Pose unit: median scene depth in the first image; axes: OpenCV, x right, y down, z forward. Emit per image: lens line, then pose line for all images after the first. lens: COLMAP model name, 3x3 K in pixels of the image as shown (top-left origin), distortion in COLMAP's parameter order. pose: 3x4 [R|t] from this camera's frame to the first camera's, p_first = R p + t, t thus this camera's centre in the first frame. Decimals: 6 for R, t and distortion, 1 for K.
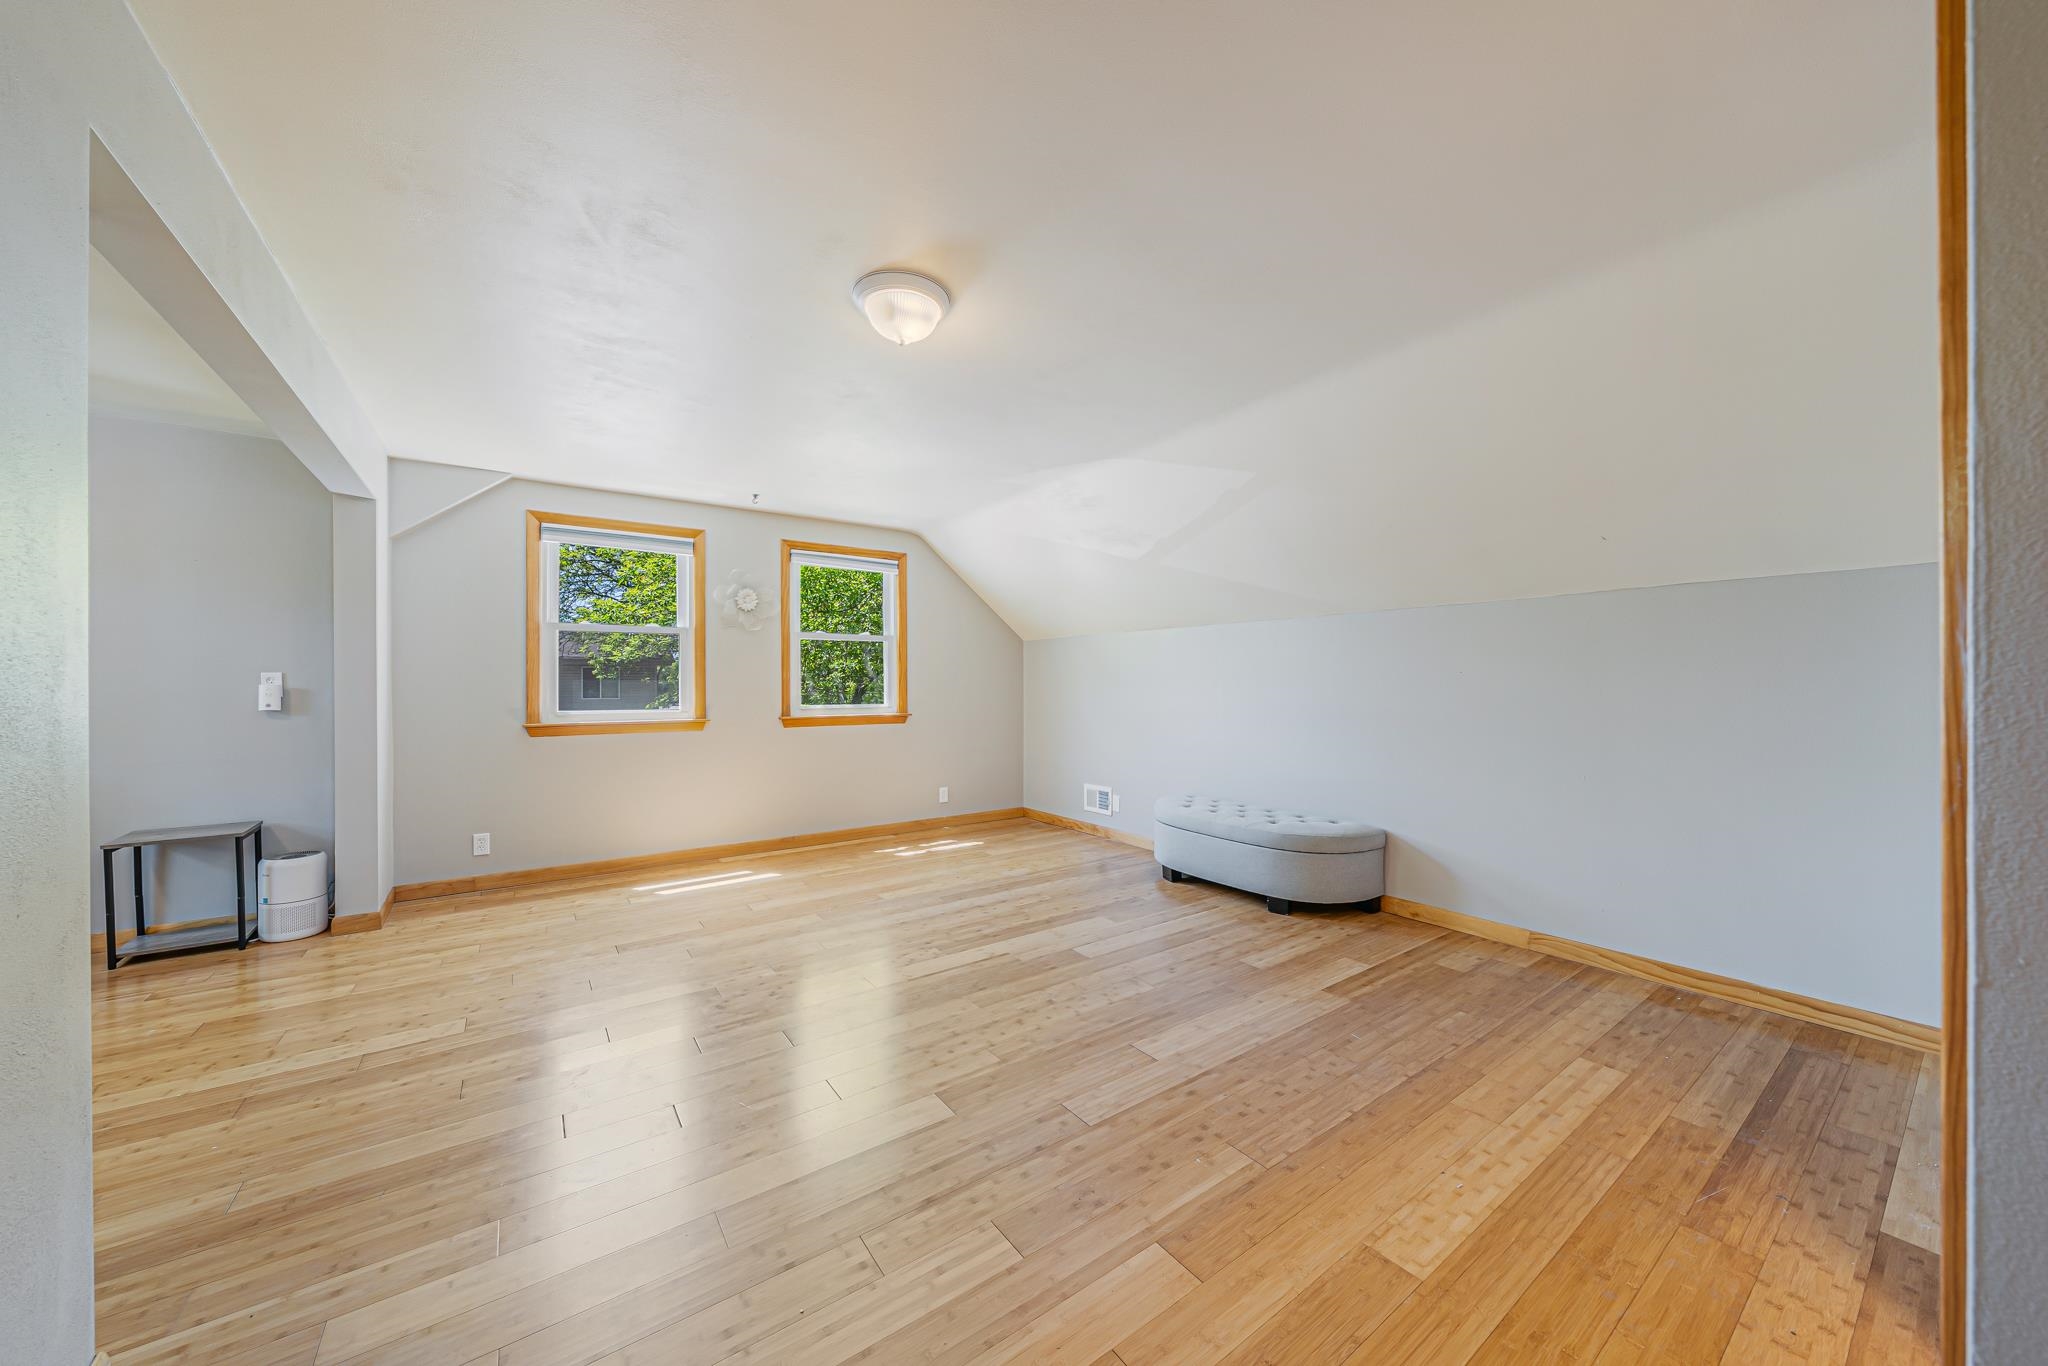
lens RADIAL K [[705.6, 0, 1024.6], [0, 705.6, 688.4], [0, 0, 1]] dist [0.001153, 0.000129]
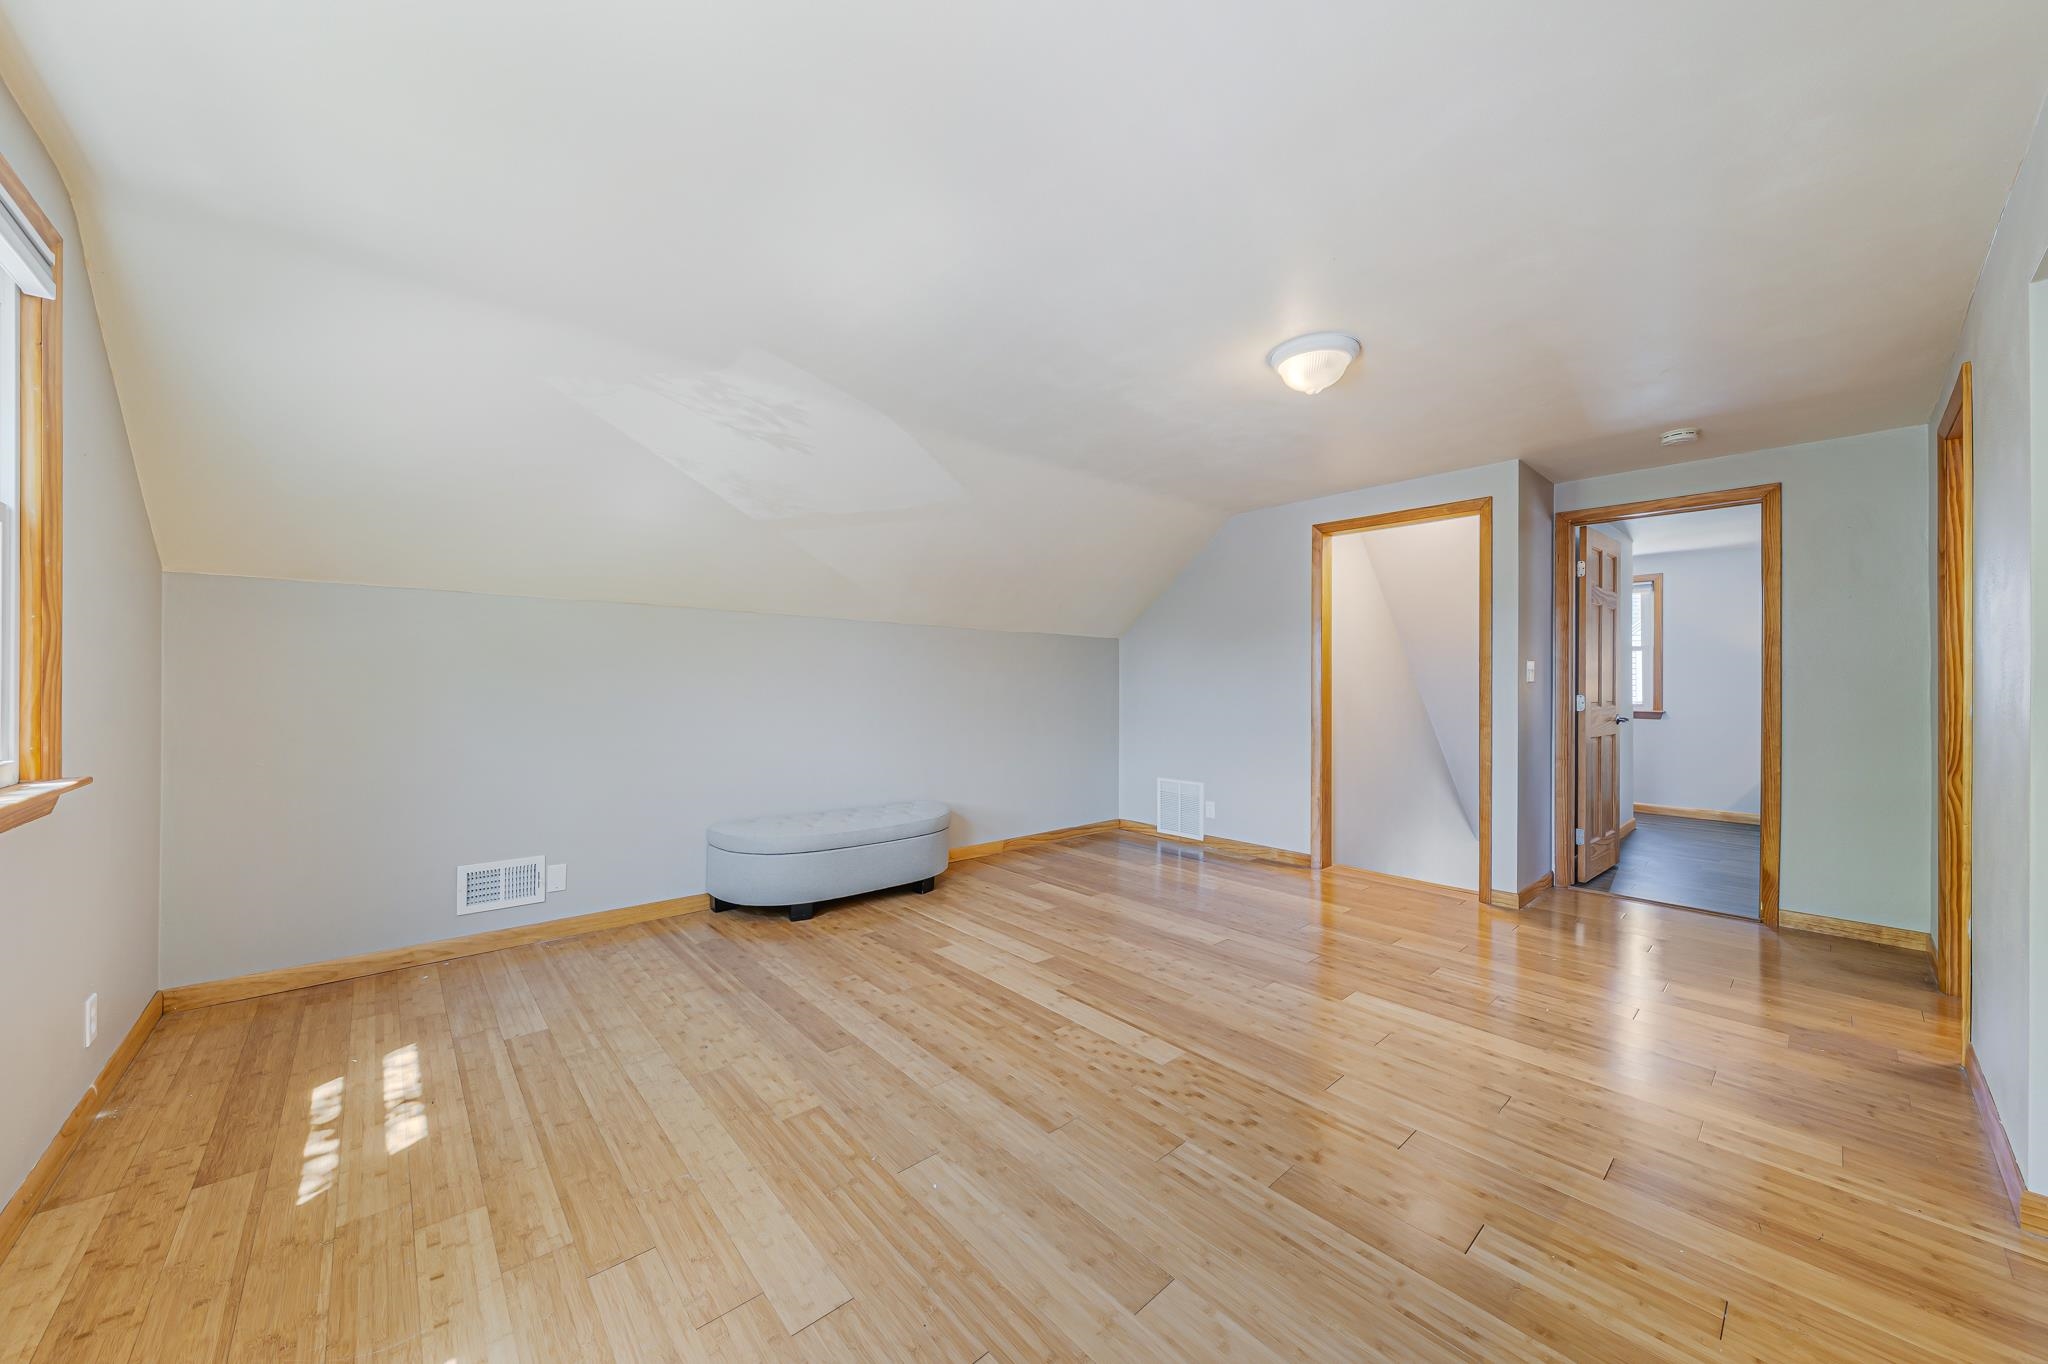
lens RADIAL K [[718.0, 0, 1019.9], [0, 718.0, 687.1], [0, 0, 1]] dist [-0.000333, 0.000169]
pose [[-0.097996, -0.005335, 0.995173, -0.906335], [-0.000738, 0.999986, 0.005288, -0.012338], [-0.995187, -0.000216, -0.097999, 1.119915]]
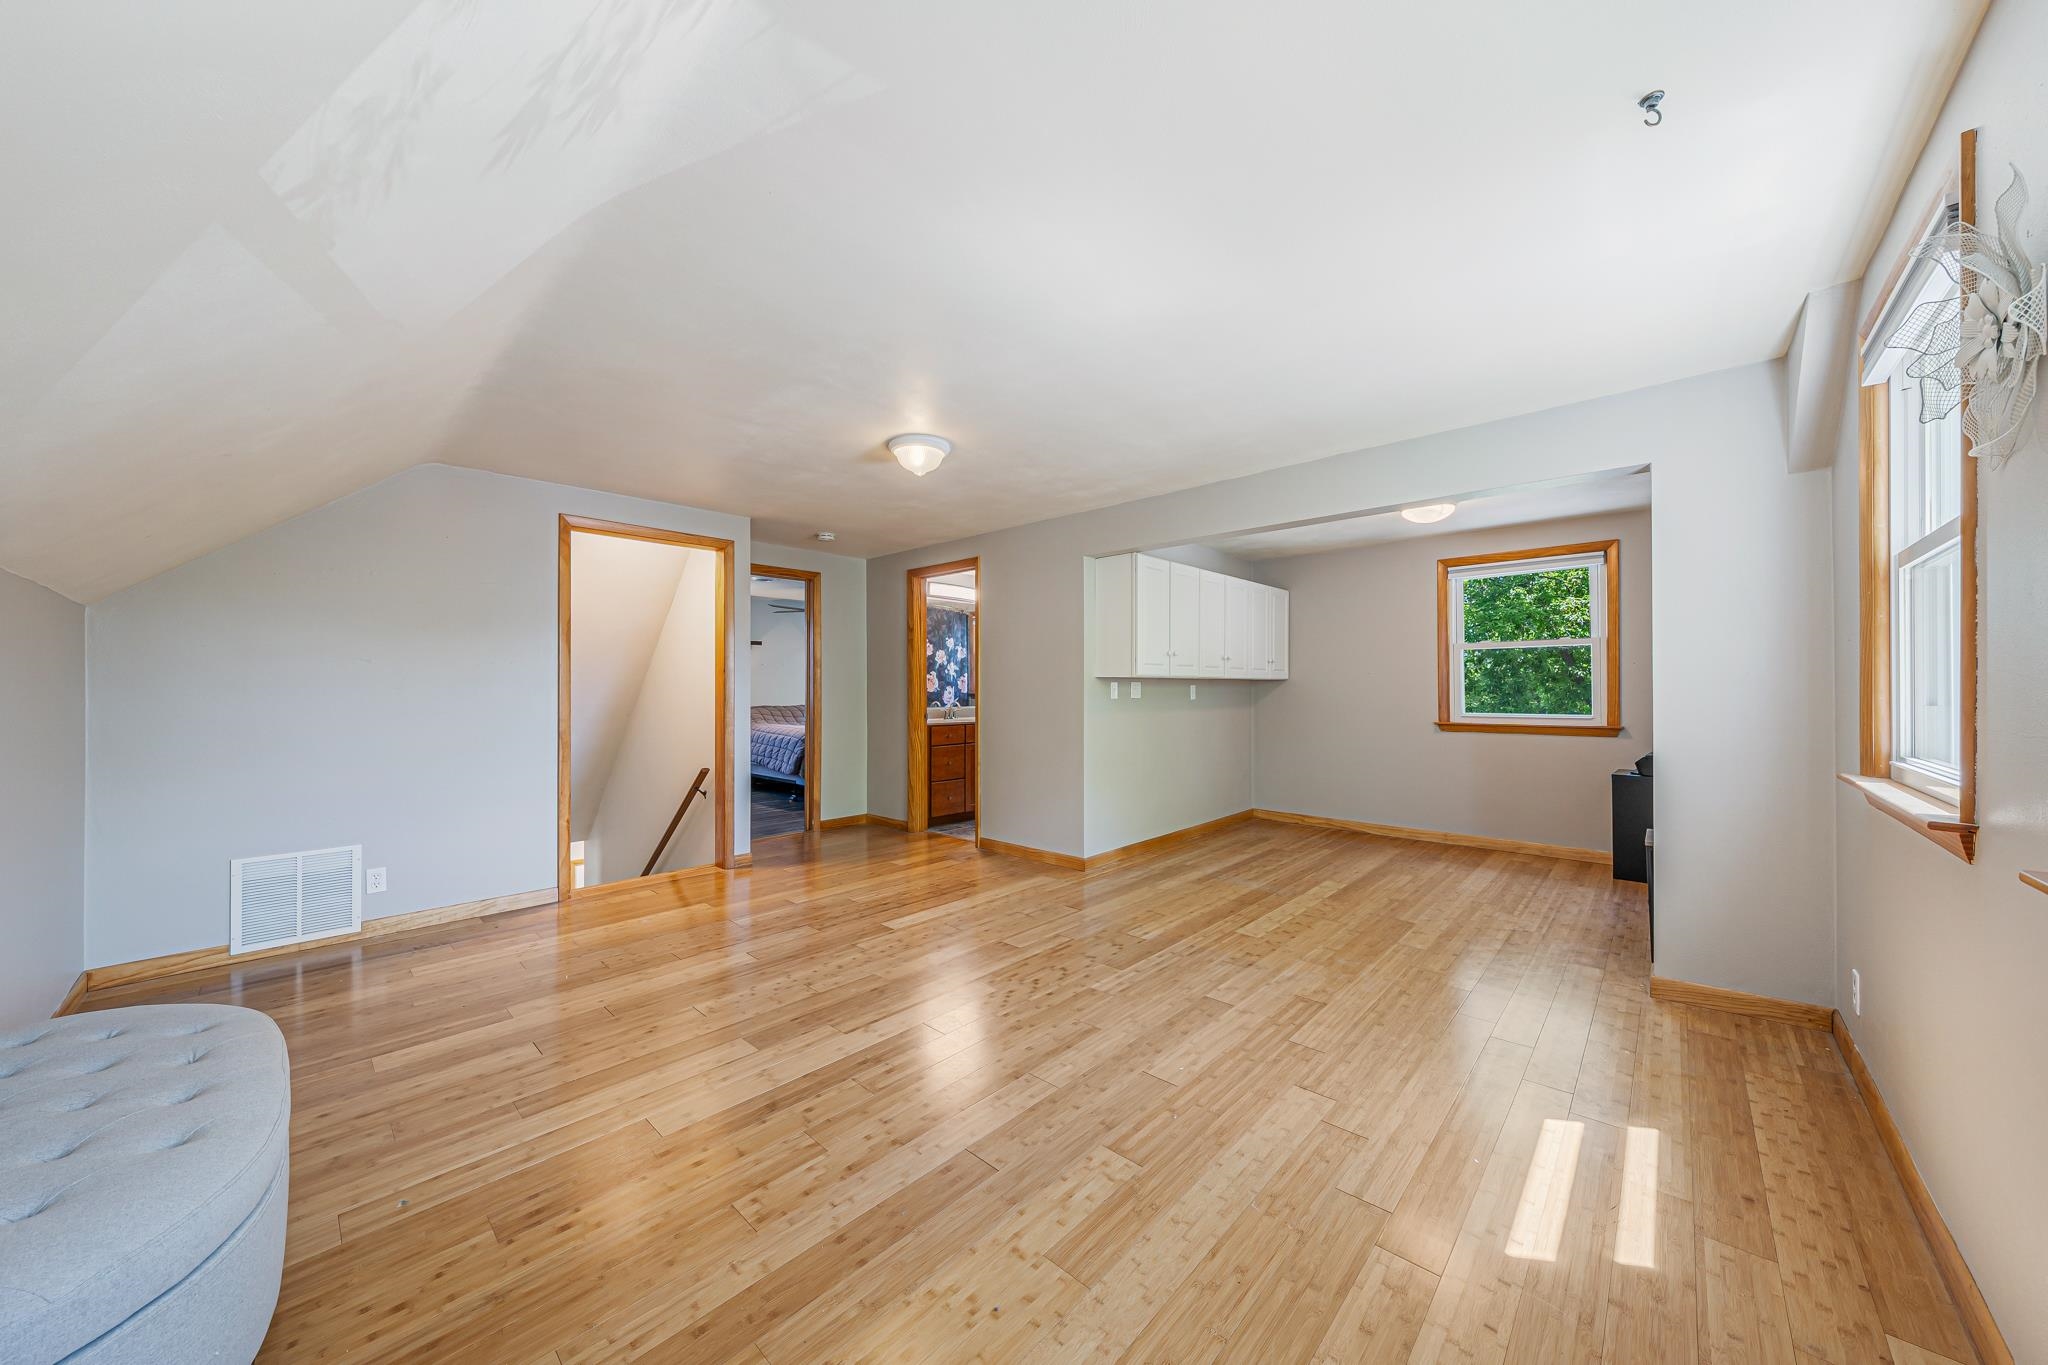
lens RADIAL K [[718.0, 0, 1019.9], [0, 718.0, 687.6], [0, 0, 1]] dist [-0.000333, 0.000169]
pose [[-0.981440, 0.005684, -0.191686, -0.061530], [0.005254, 0.999982, 0.002754, -0.017414], [0.191698, 0.001696, -0.981452, 1.810078]]
